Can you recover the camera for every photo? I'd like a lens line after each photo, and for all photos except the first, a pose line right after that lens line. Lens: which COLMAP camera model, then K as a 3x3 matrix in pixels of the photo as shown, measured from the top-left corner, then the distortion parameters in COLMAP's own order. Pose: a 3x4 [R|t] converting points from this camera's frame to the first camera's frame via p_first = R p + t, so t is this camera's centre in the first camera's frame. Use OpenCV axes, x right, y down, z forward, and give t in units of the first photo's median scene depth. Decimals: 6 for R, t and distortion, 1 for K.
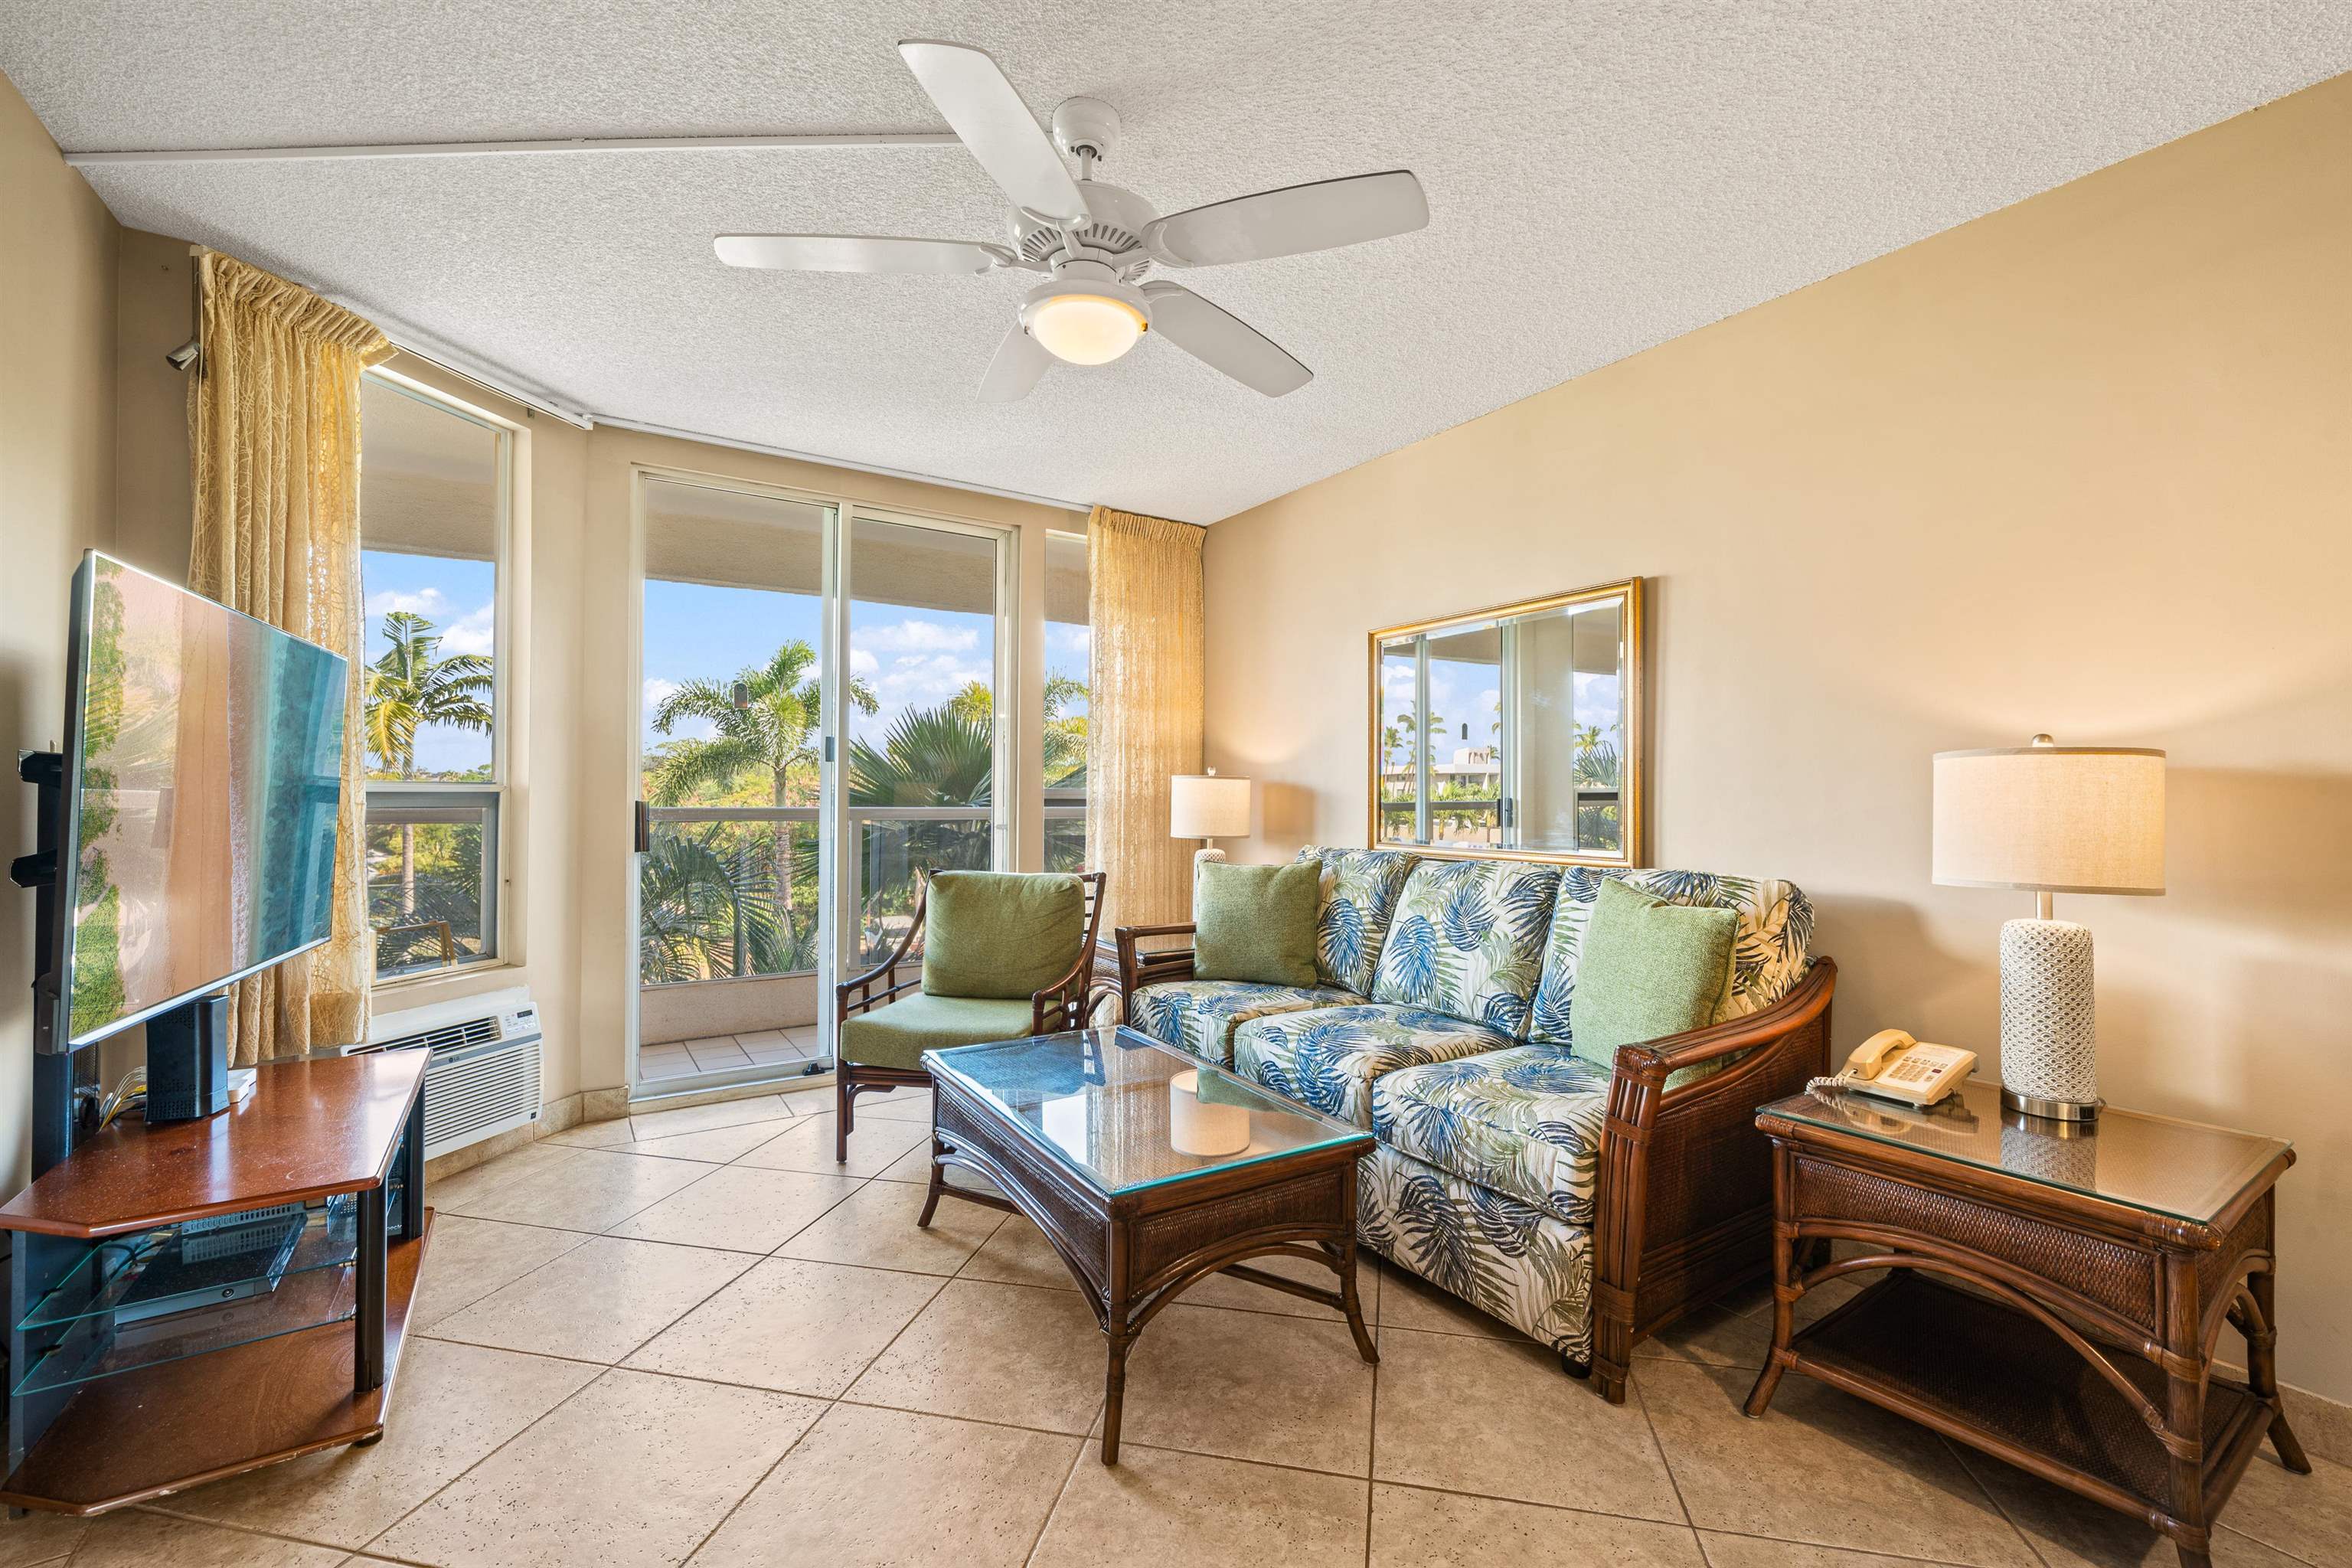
lens RADIAL K [[993.4, 0, 1172.0], [0, 993.4, 792.3], [0, 0, 1]] dist [0.002284, 0.000115]
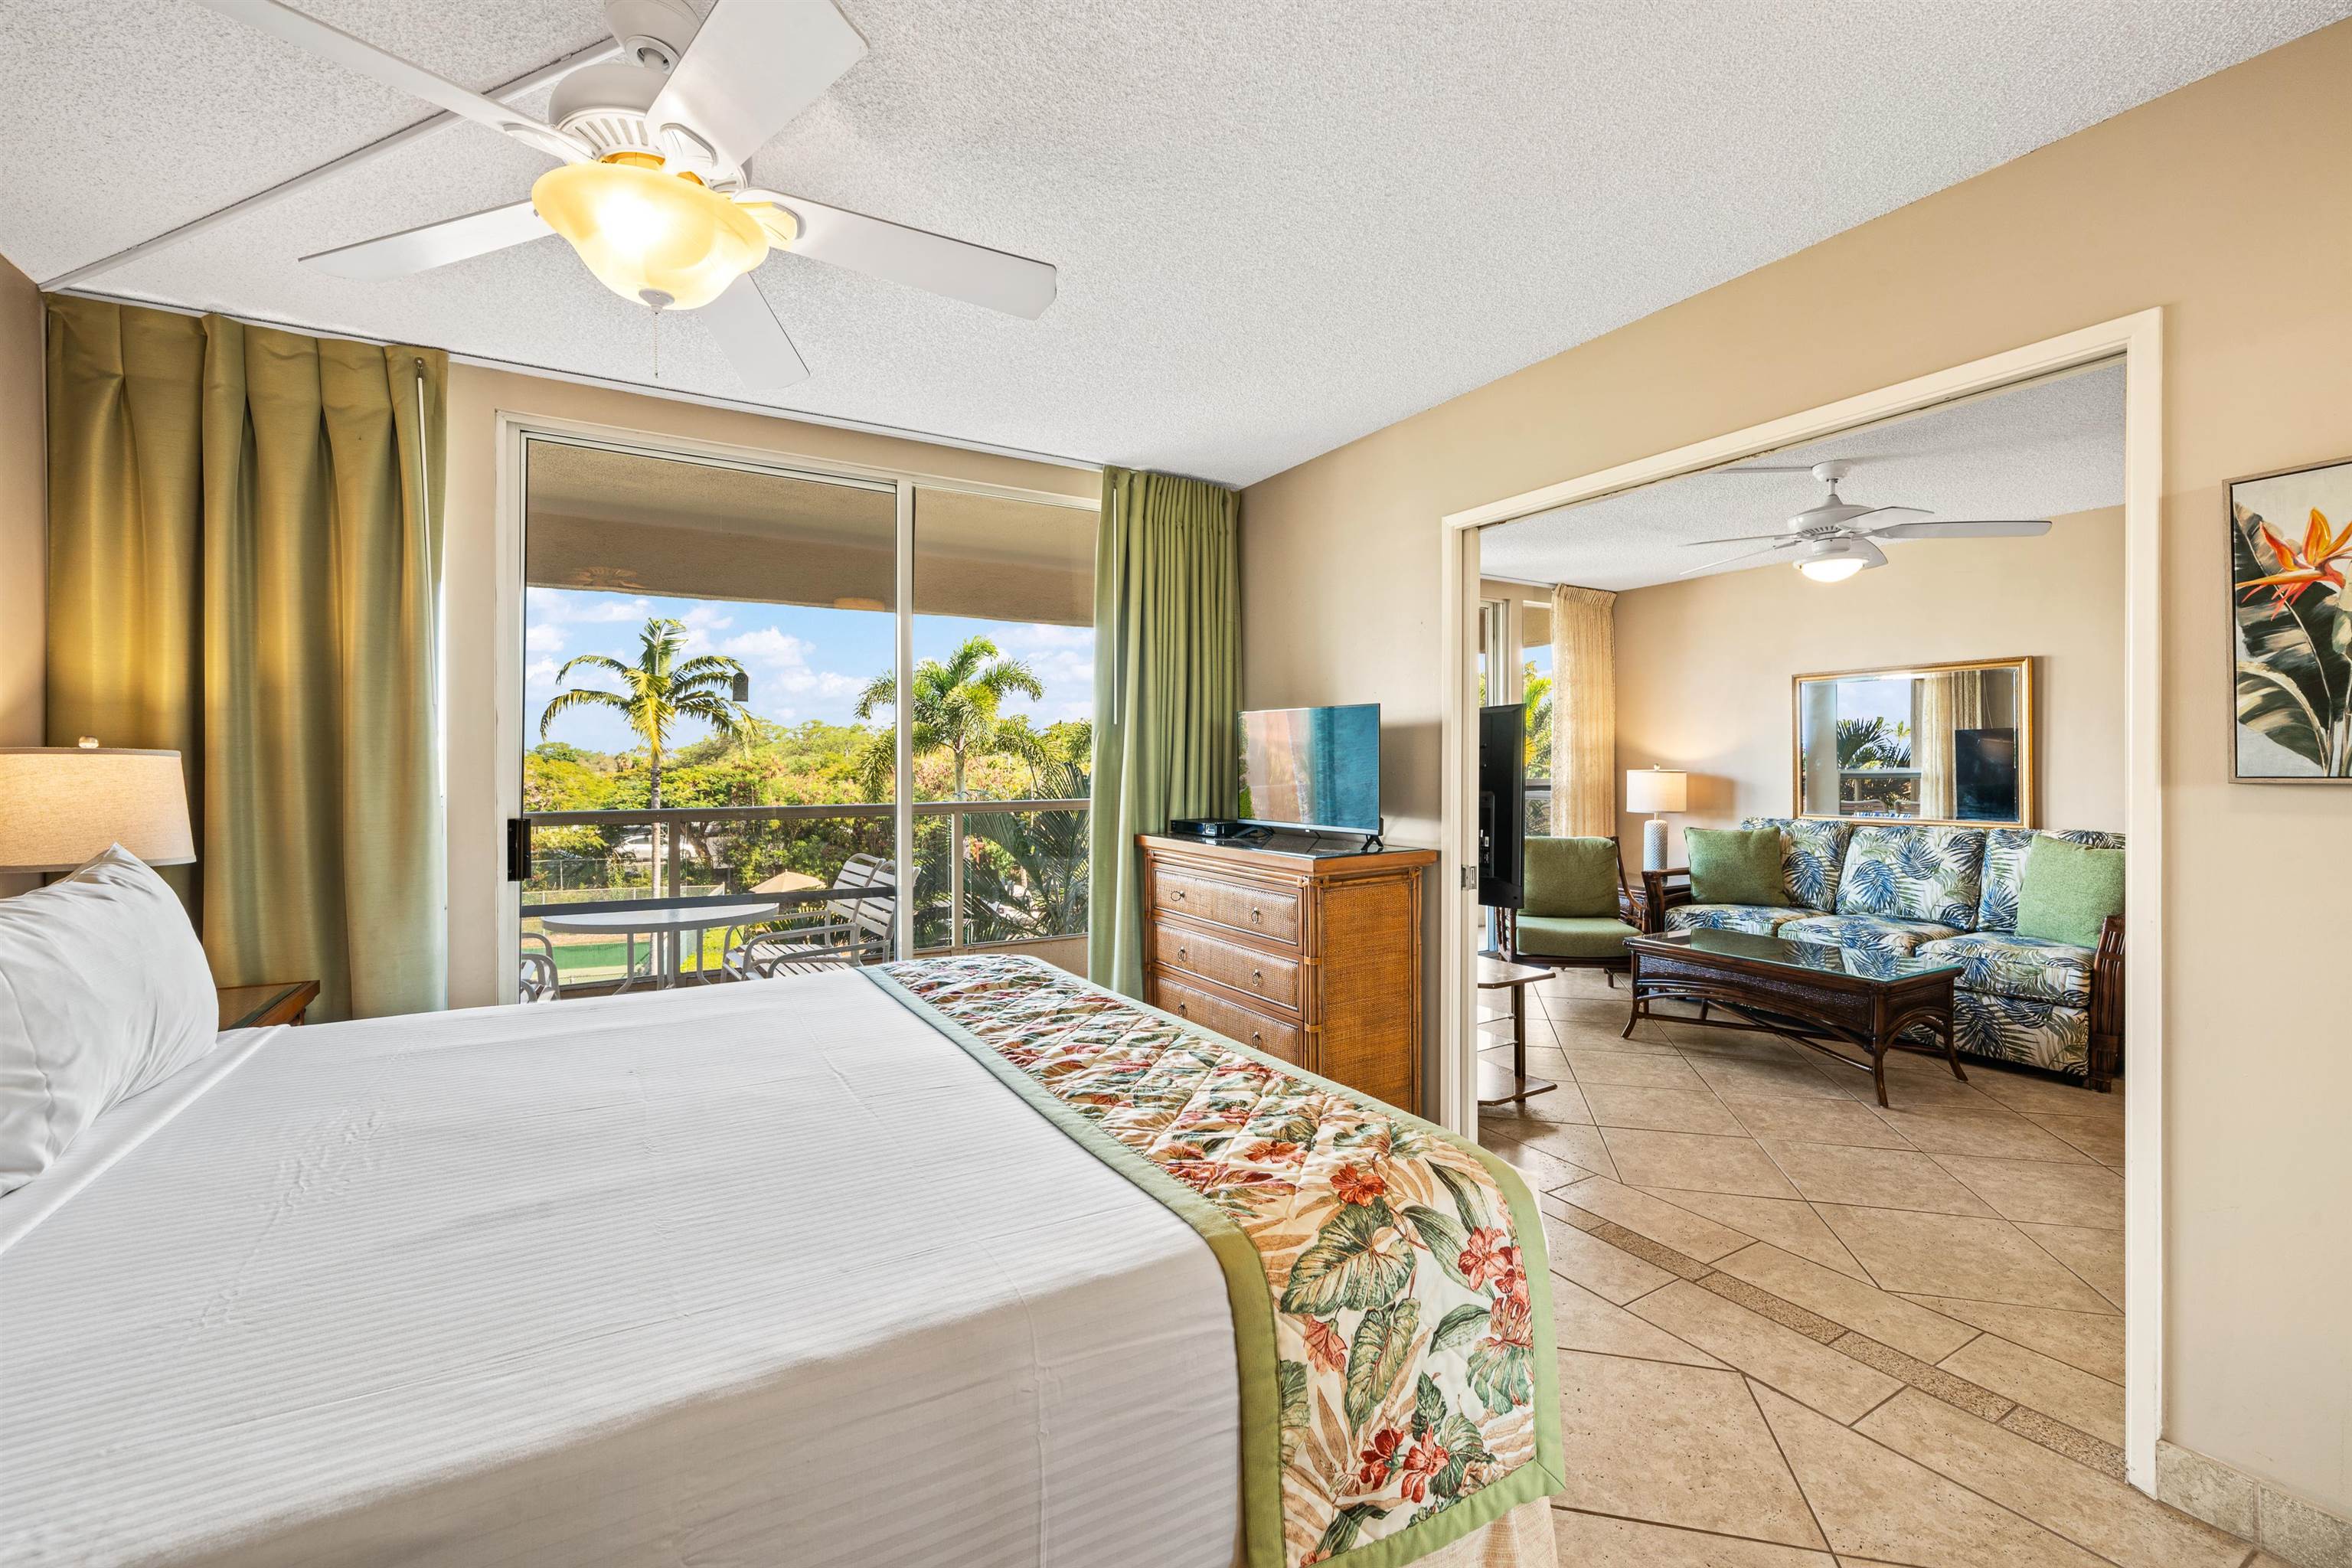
lens RADIAL K [[993.4, 0, 1174.2], [0, 993.4, 770.5], [0, 0, 1]] dist [0.002284, 0.000115]
pose [[0.999461, -0.010416, -0.031136, -0.786919], [0.010611, 0.999925, 0.006073, -0.041155], [0.031071, -0.006401, 0.999497, -0.614900]]
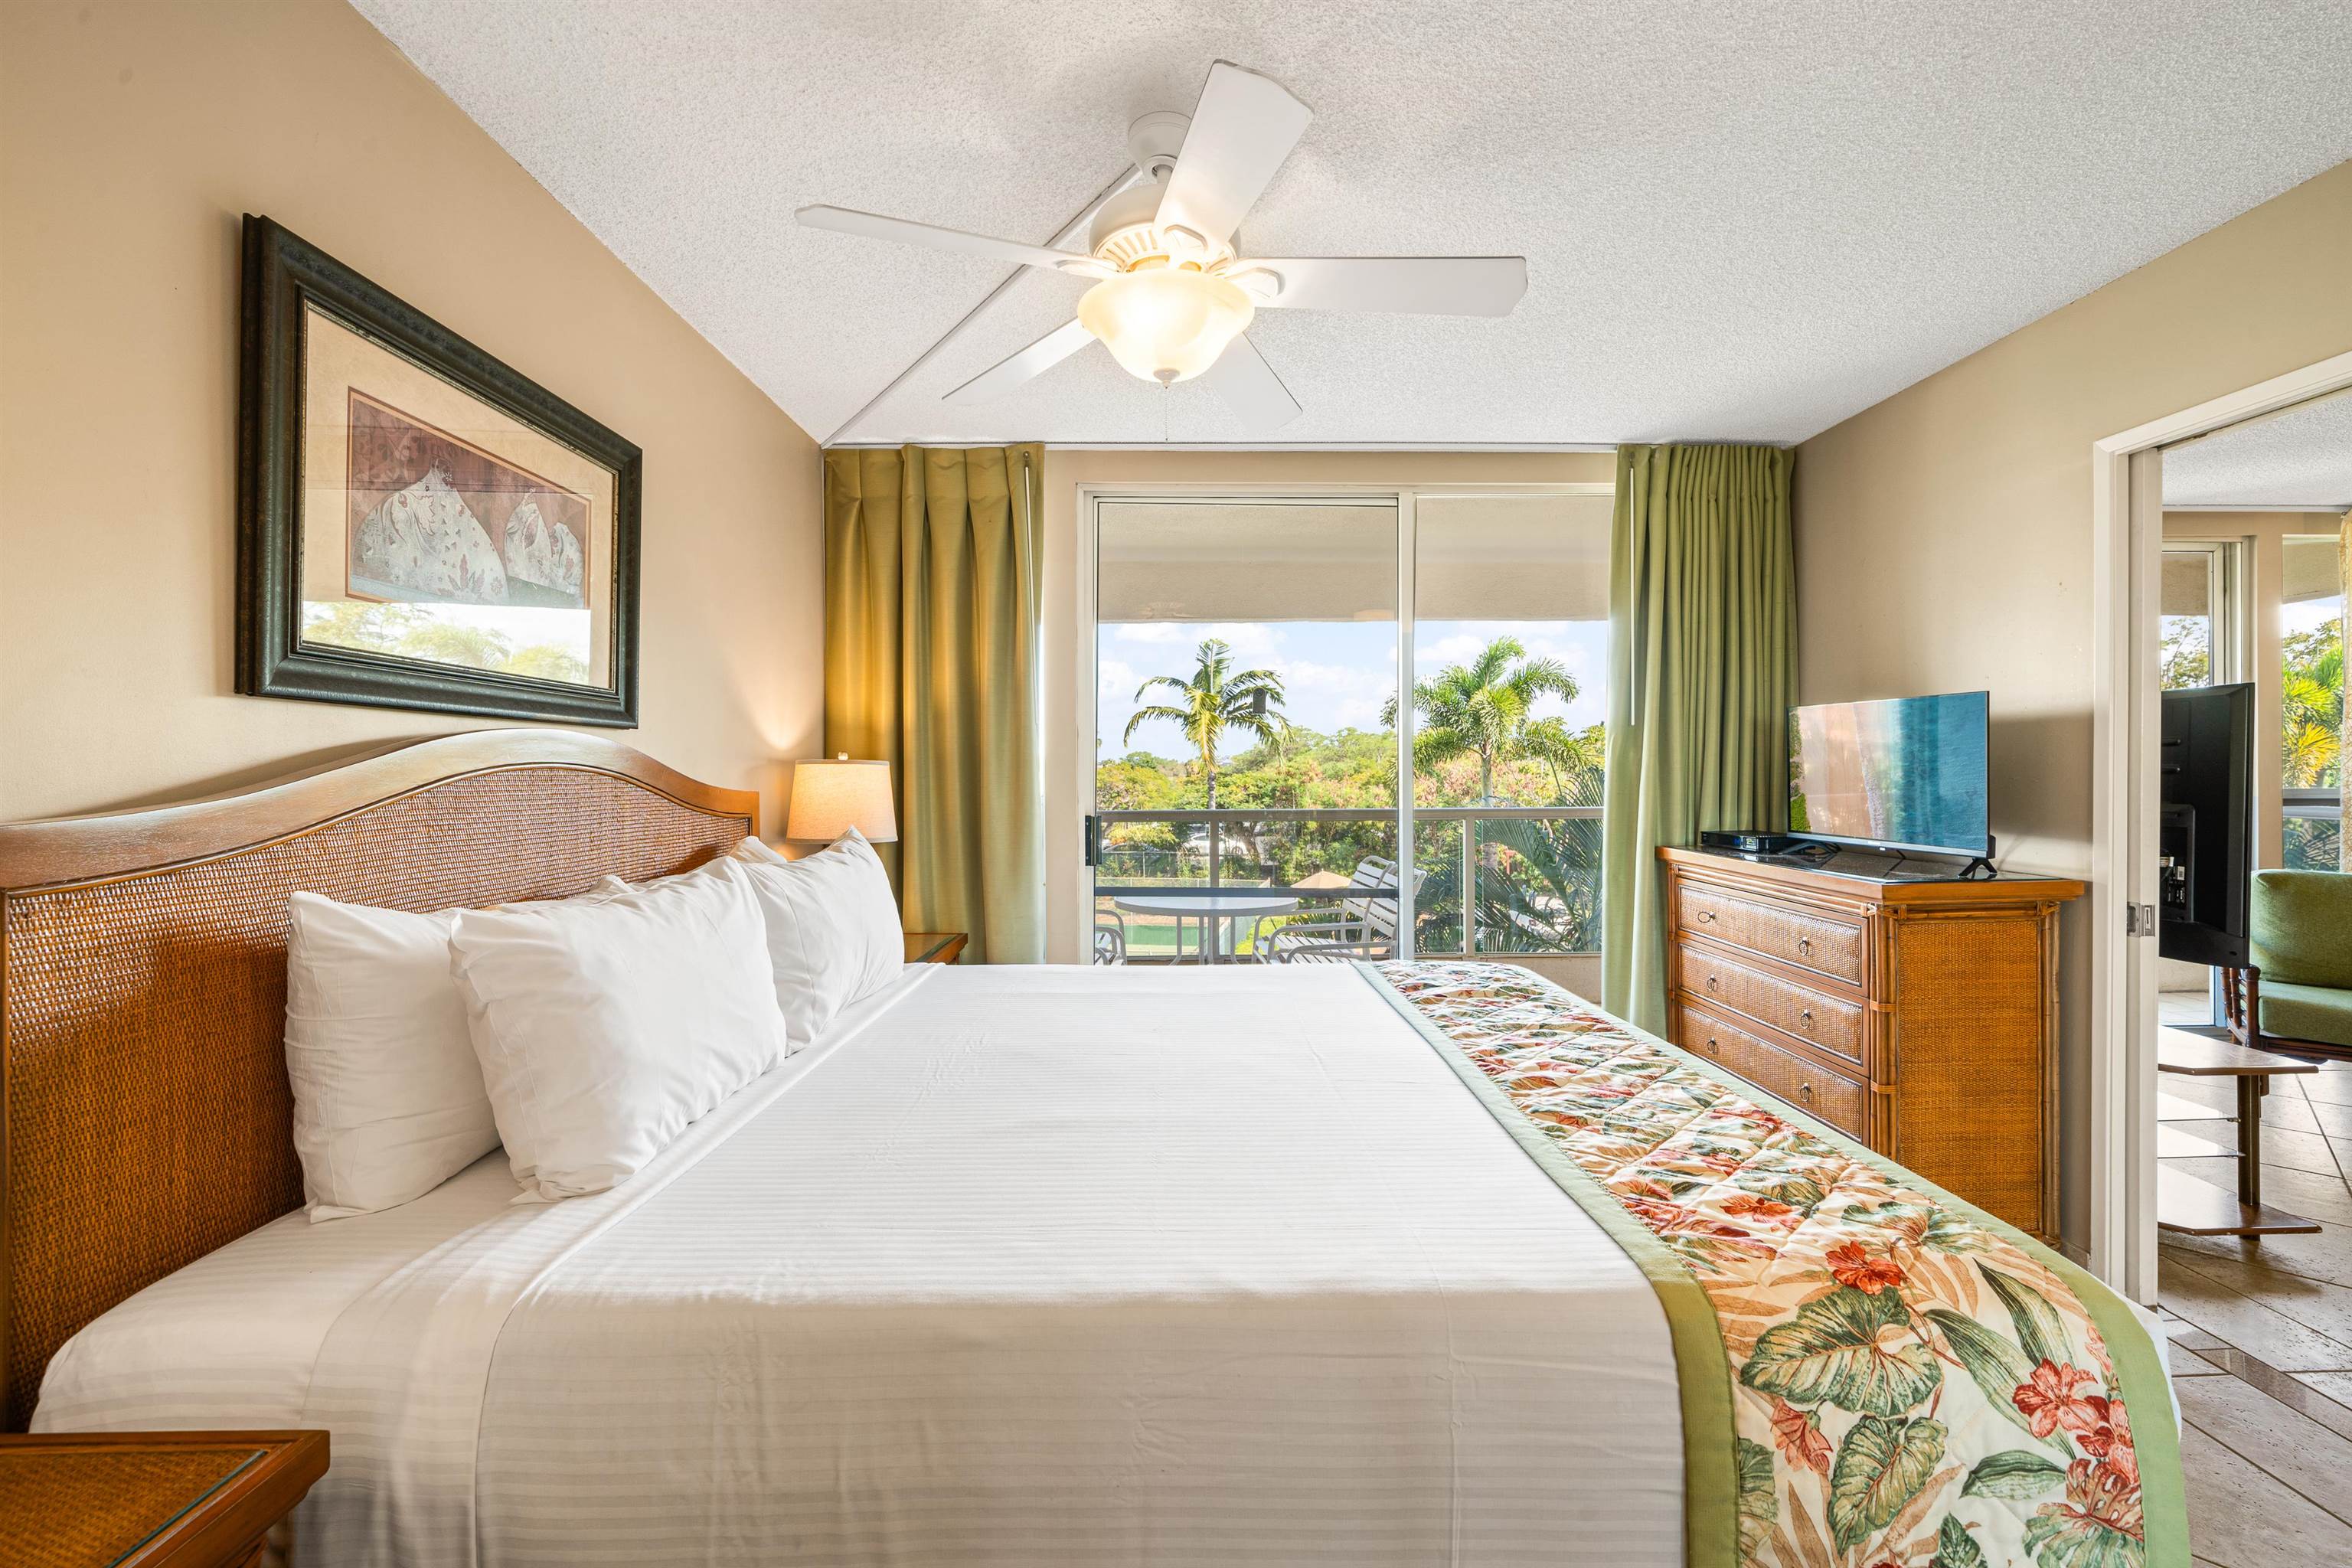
lens RADIAL K [[993.4, 0, 1172.1], [0, 993.4, 780.3], [0, 0, 1]] dist [0.002284, 0.000115]
pose [[0.849552, -0.007104, -0.527456, -0.740637], [0.011403, 0.999923, 0.004900, -0.040817], [0.527381, -0.010177, 0.849568, -0.624136]]
